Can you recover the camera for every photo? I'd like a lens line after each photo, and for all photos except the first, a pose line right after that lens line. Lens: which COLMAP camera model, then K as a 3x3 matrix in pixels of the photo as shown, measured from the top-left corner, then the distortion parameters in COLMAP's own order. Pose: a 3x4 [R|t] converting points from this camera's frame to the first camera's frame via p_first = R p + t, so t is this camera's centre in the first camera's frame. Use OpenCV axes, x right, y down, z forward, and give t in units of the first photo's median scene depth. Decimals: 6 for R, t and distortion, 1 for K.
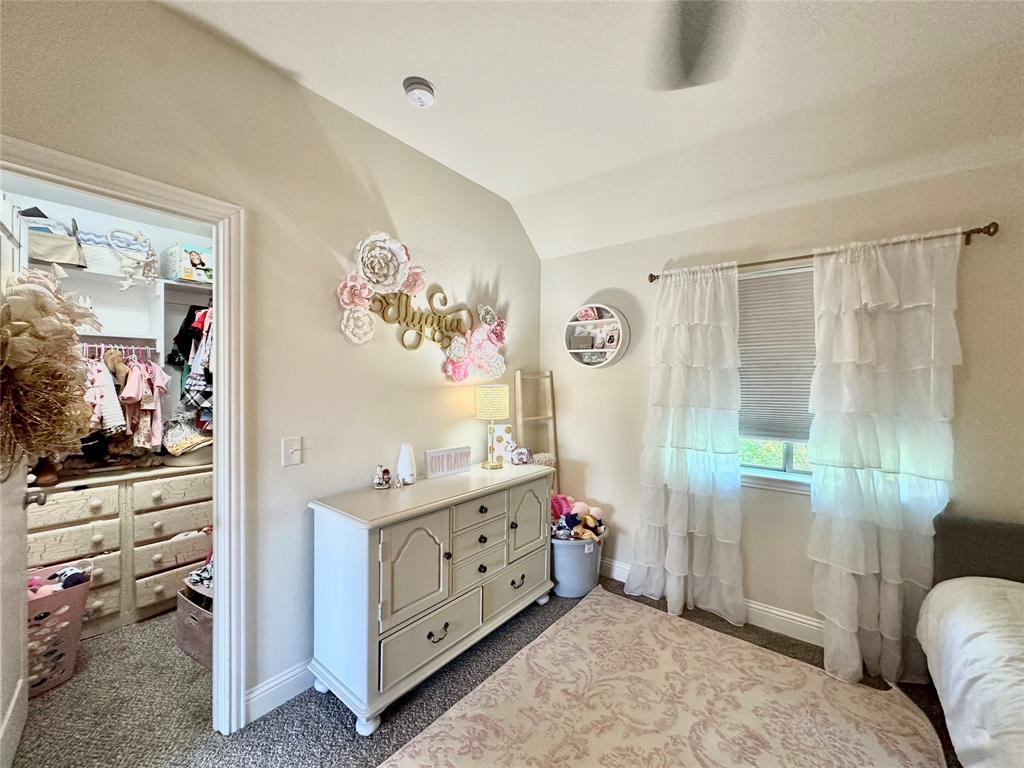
lens RADIAL K [[410.8, 0, 510.8], [0, 410.8, 383.3], [0, 0, 1]] dist [-0.009376, 0.000614]
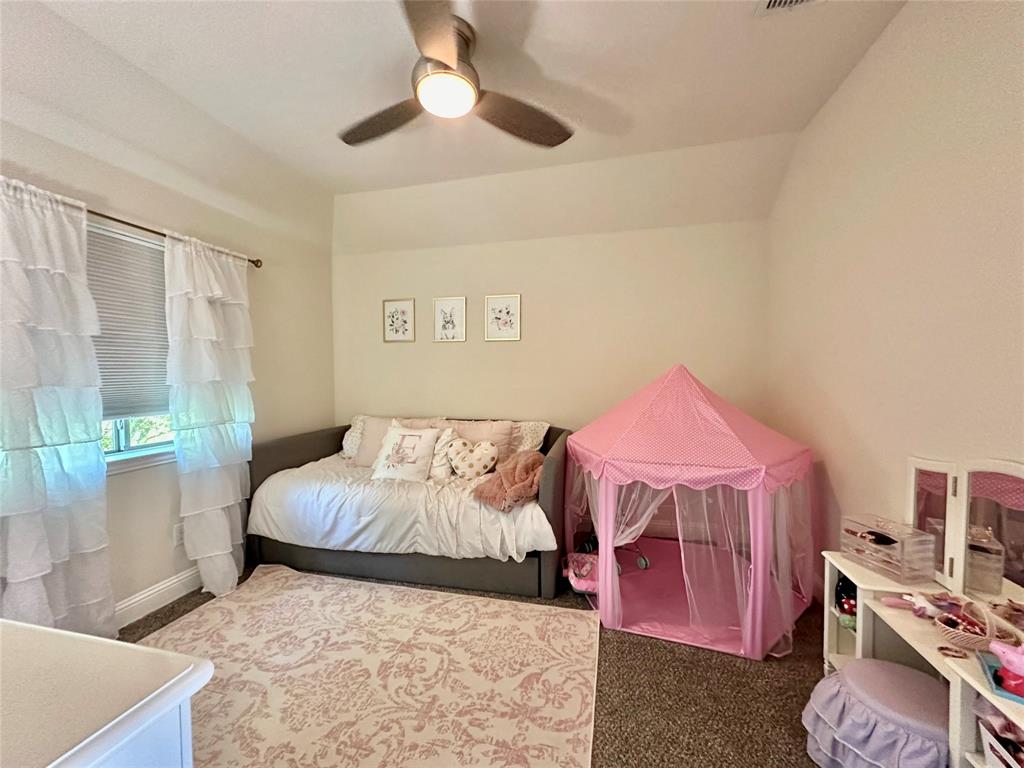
lens RADIAL K [[410.8, 0, 510.8], [0, 410.8, 383.3], [0, 0, 1]] dist [-0.009376, 0.000614]
pose [[-0.422748, -0.027014, 0.905845, -0.637979], [0.013044, 0.999271, 0.035887, 0.046281], [-0.906154, 0.026987, -0.422087, 0.686068]]
